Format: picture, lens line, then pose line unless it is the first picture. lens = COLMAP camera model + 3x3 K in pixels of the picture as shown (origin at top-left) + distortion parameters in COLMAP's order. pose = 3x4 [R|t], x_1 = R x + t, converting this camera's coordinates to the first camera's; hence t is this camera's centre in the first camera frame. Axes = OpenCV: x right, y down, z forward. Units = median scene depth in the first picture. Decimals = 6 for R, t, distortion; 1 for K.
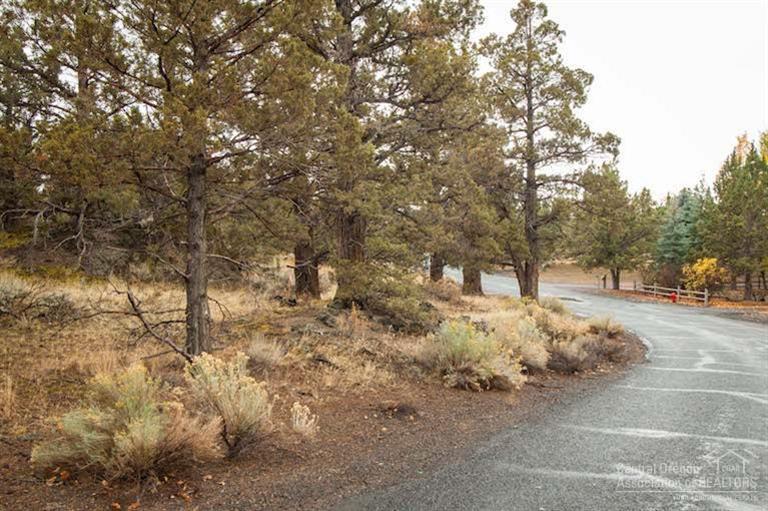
lens RADIAL K [[732.4, 0, 384.0], [0, 732.4, 255.5], [0, 0, 1]] dist [0.013648, 0.010210]
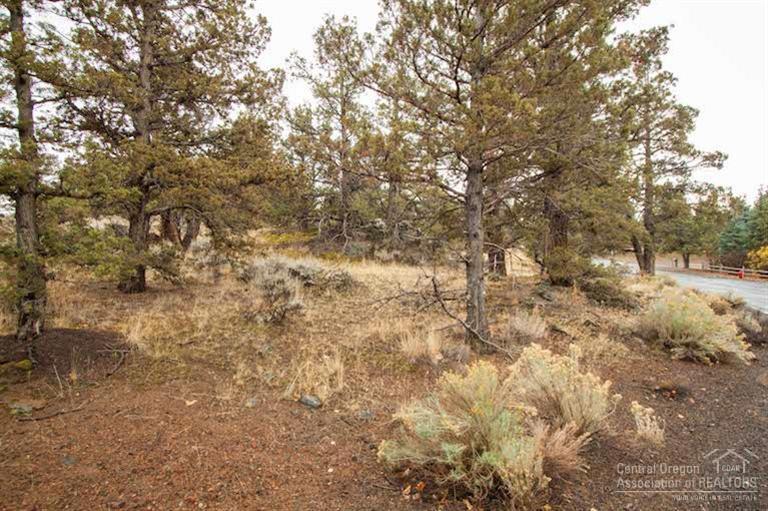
lens RADIAL K [[424.6, 0, 383.1], [0, 424.6, 250.8], [0, 0, 1]] dist [-0.002660, 0.001621]
pose [[0.963873, -0.000998, -0.266360, -0.076715], [0.004177, 0.999927, 0.011367, 0.001402], [0.266329, -0.012069, 0.963807, 0.111563]]
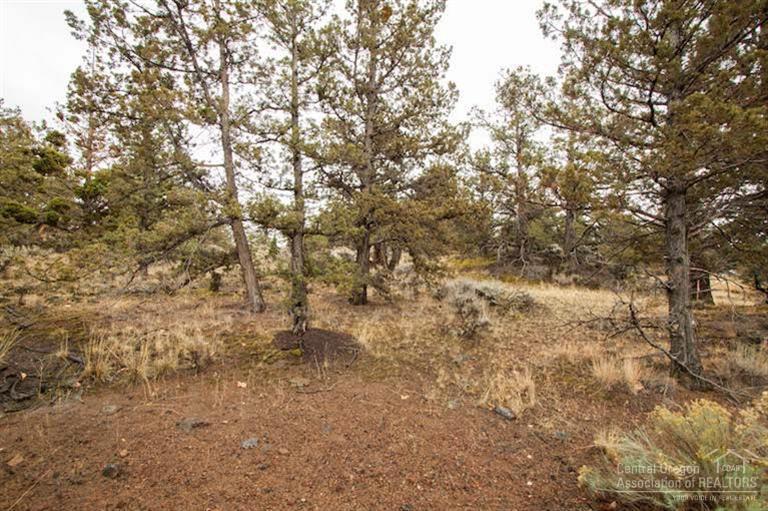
lens RADIAL K [[363.0, 0, 386.5], [0, 363.0, 252.4], [0, 0, 1]] dist [-0.008492, 0.000230]
pose [[0.757671, -0.029811, -0.651955, -0.082773], [-0.001021, 0.998901, -0.046861, 0.000532], [0.652636, 0.036171, 0.756808, 0.109635]]
